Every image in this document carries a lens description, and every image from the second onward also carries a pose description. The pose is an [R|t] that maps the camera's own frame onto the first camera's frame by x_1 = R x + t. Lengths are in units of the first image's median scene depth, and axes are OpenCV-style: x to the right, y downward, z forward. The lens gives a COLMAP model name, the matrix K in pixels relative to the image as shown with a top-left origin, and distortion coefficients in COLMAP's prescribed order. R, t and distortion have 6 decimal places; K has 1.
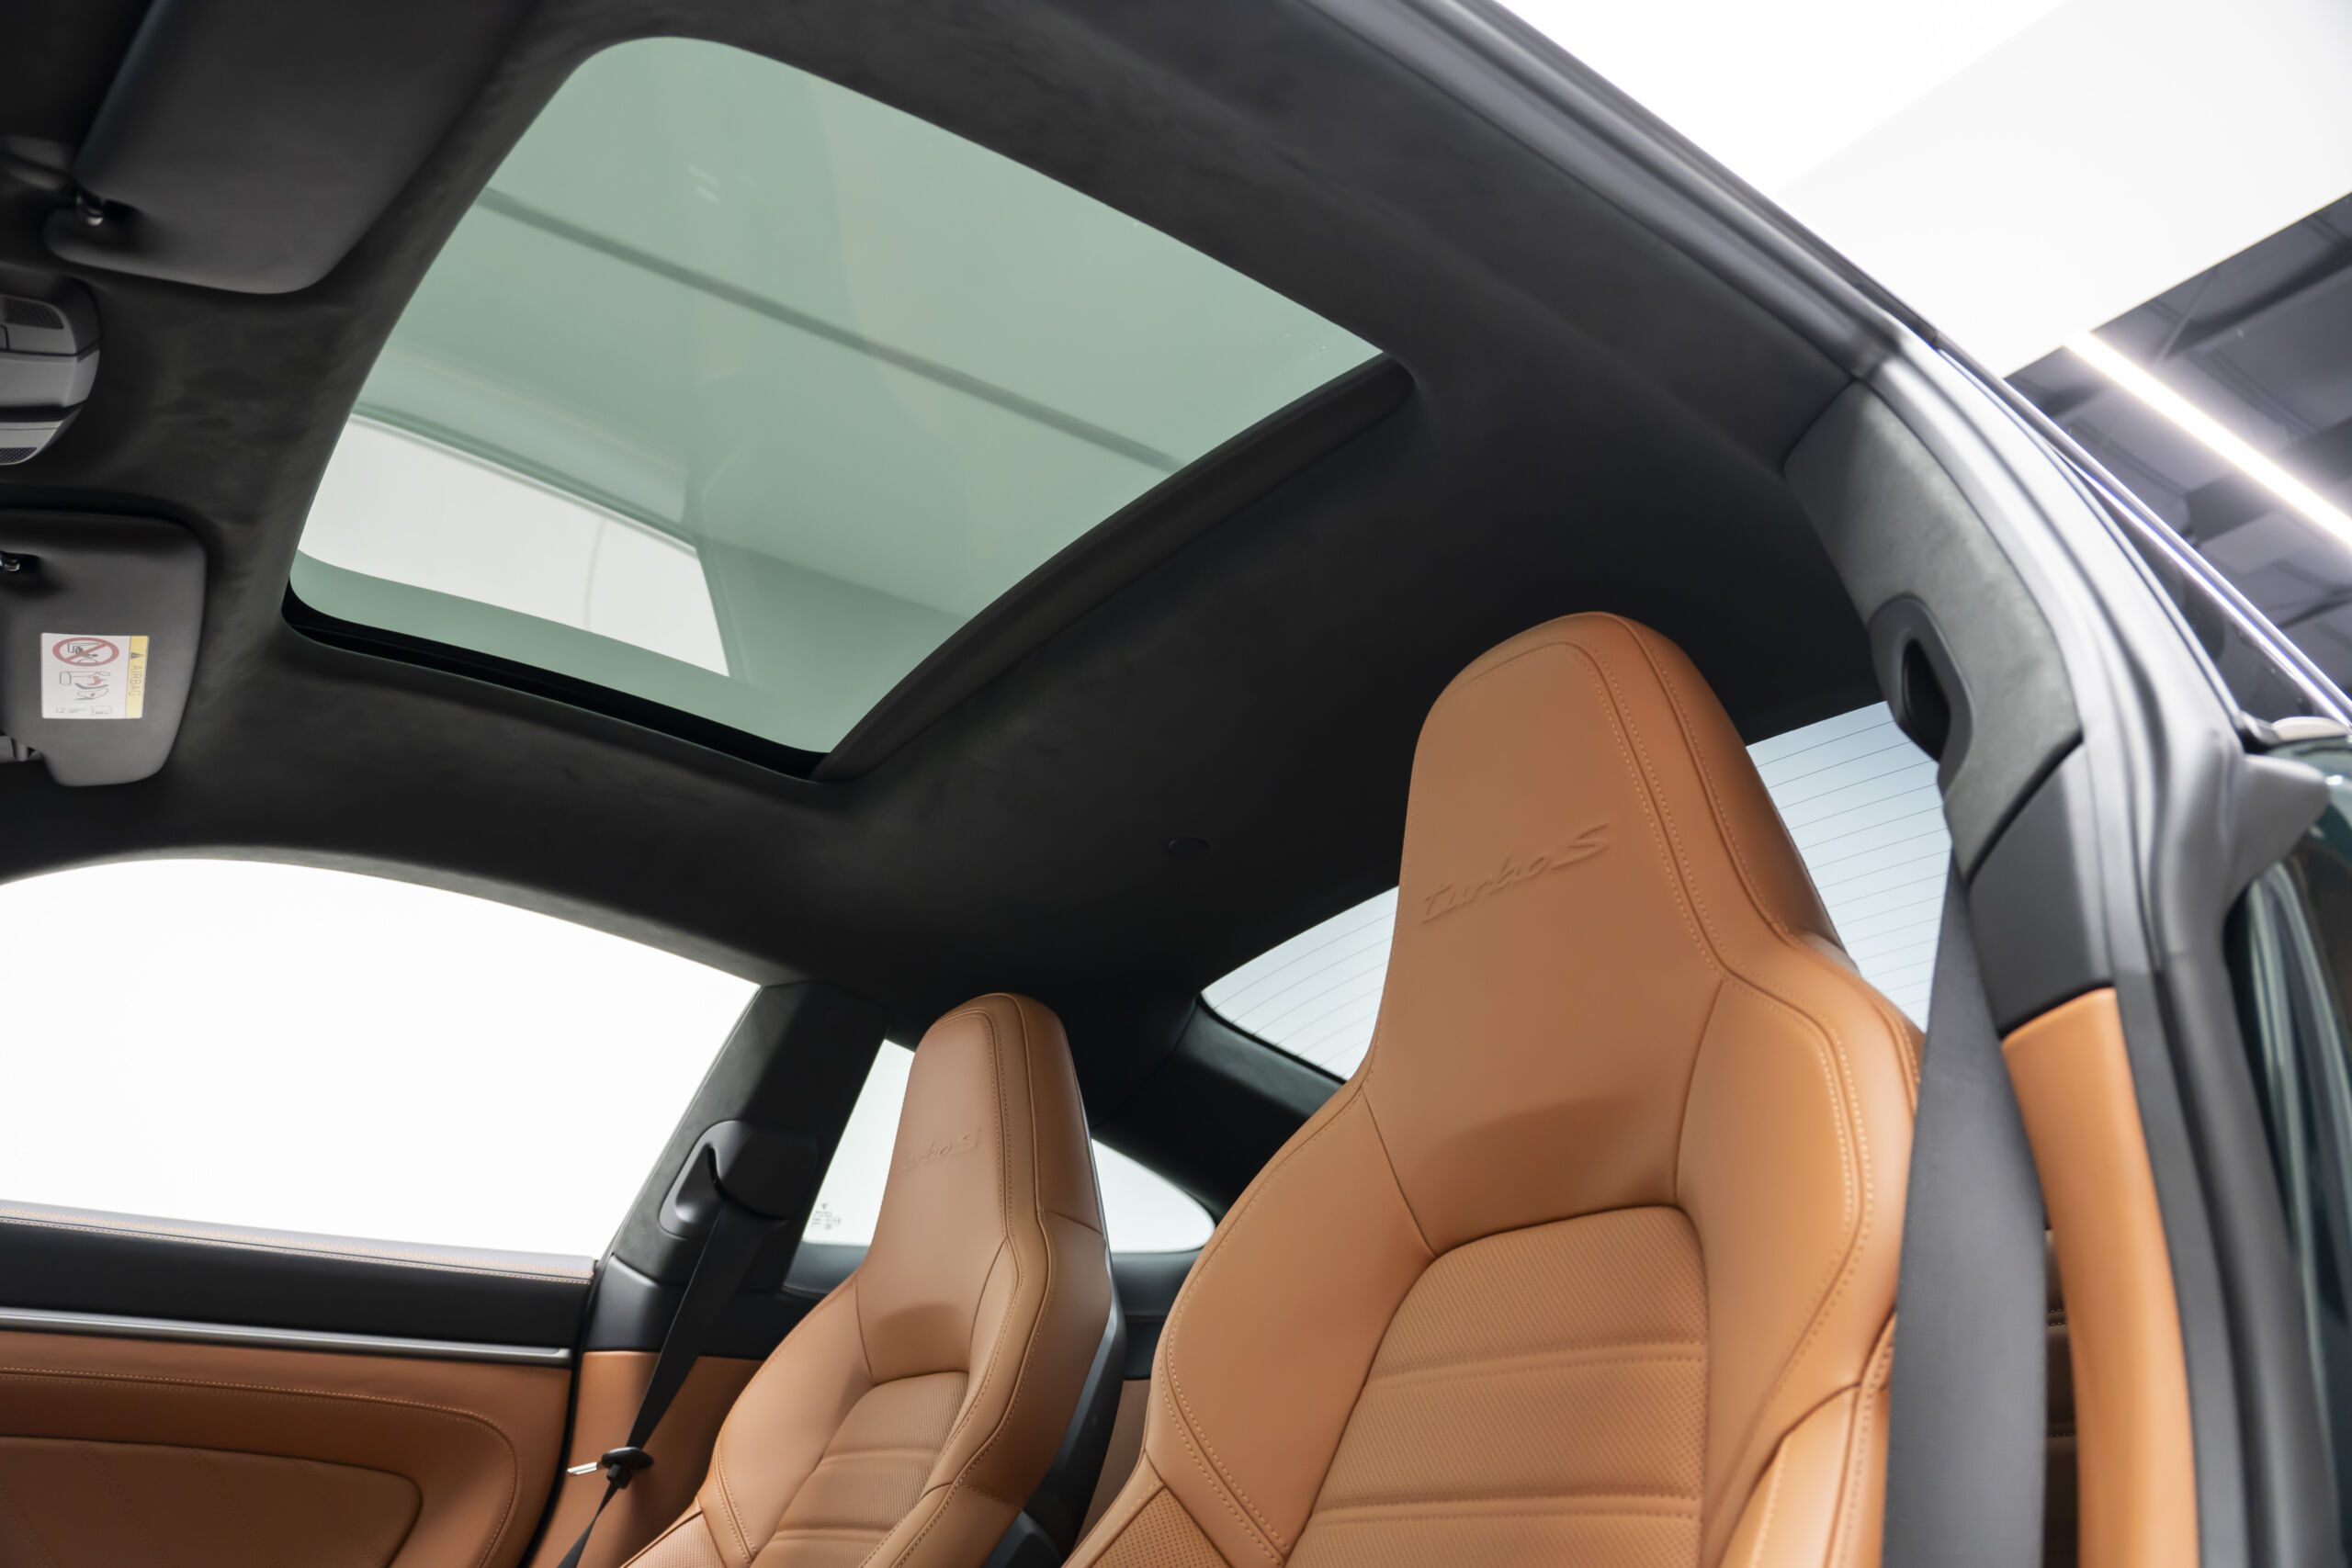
lens RADIAL K [[1888.2, 0, 1176.0], [0, 1888.2, 784.0], [0, 0, 1]] dist [-0.194505, 0.110808]
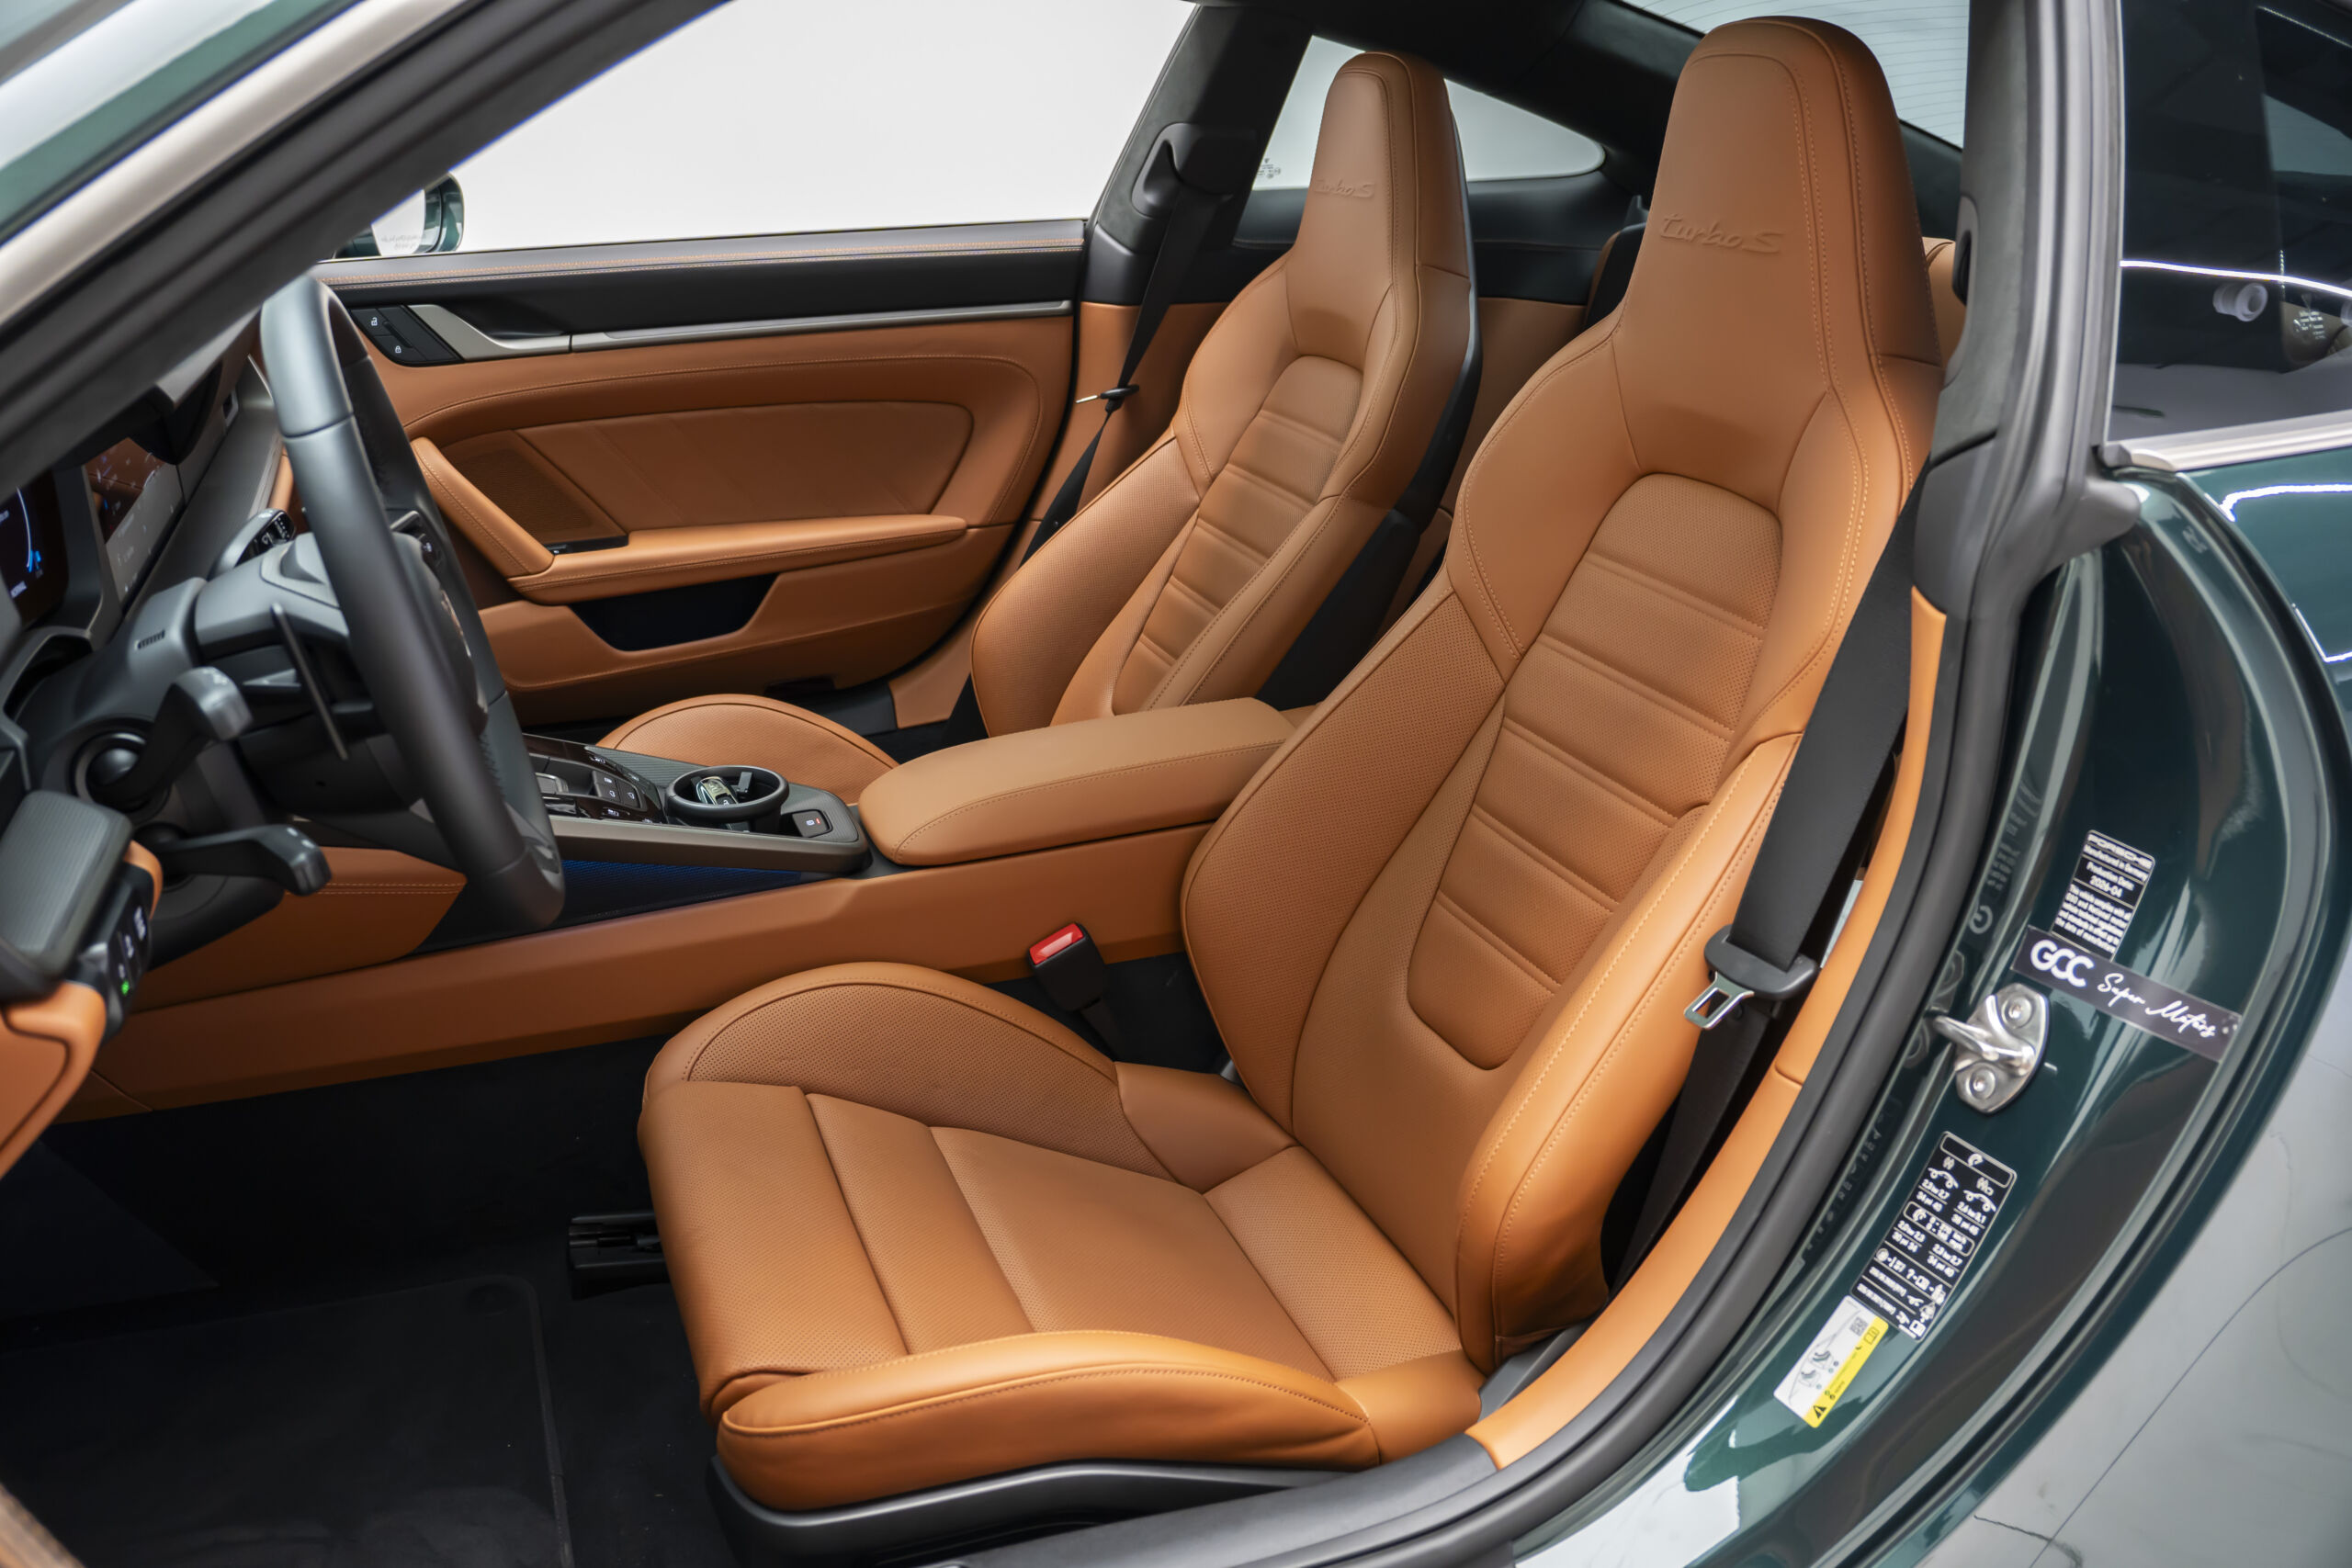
lens RADIAL K [[1888.2, 0, 1176.0], [0, 1888.2, 784.0], [0, 0, 1]] dist [-0.194505, 0.110808]
pose [[0.967395, 0.105481, -0.230263, 0.086433], [0.079741, 0.736064, 0.672199, -0.336111], [0.240393, -0.668643, 0.703653, -0.155706]]
